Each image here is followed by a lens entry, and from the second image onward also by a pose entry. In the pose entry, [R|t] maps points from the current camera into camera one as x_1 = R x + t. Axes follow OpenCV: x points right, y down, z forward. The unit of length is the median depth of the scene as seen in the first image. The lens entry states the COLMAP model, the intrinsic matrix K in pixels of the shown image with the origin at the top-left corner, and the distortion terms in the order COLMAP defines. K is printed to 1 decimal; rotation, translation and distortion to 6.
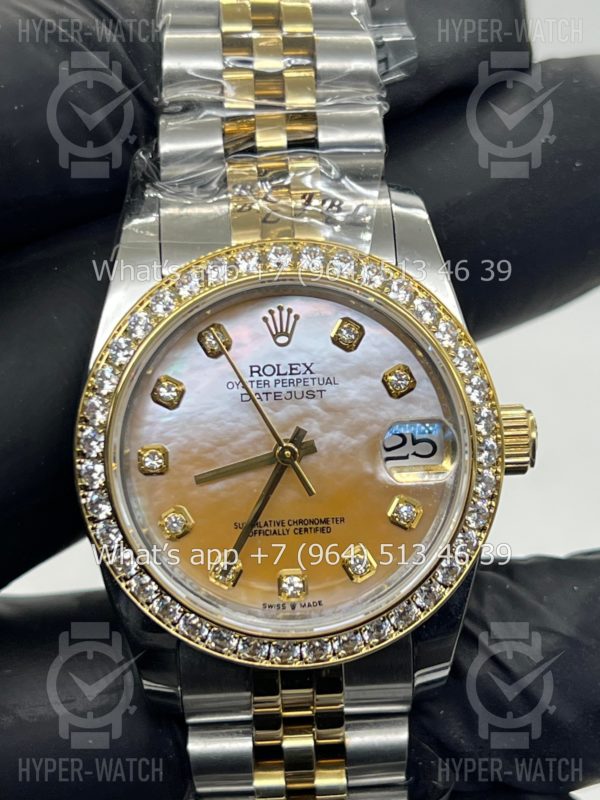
lens RADIAL K [[1967.9, 0, 300.0], [0, 1967.9, 400.0], [0, 0, 1]] dist [0.244024, 0.030129]
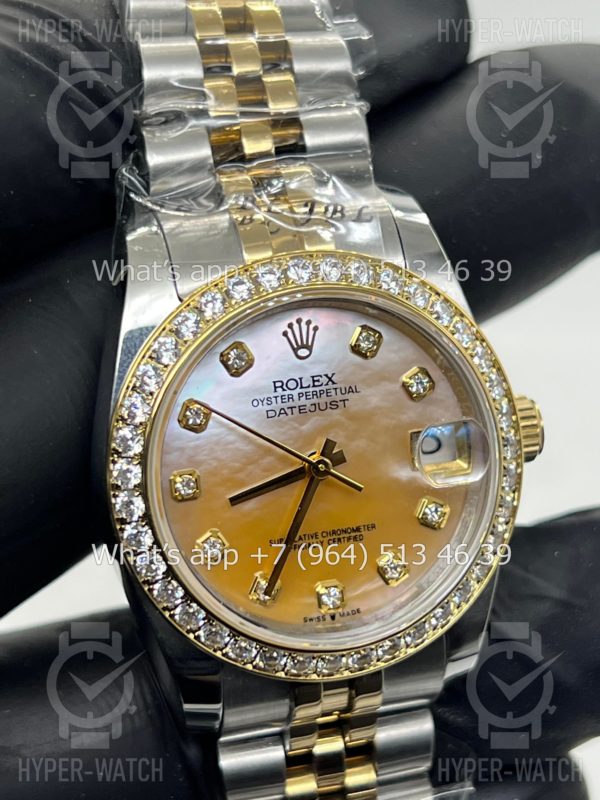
lens RADIAL K [[1967.9, 0, 300.0], [0, 1967.9, 400.0], [0, 0, 1]] dist [0.244024, 0.030129]
pose [[0.972920, -0.085815, 0.214622, -0.225296], [0.074700, 0.995436, 0.059393, -0.065810], [-0.218739, -0.041752, 0.974890, 0.031630]]
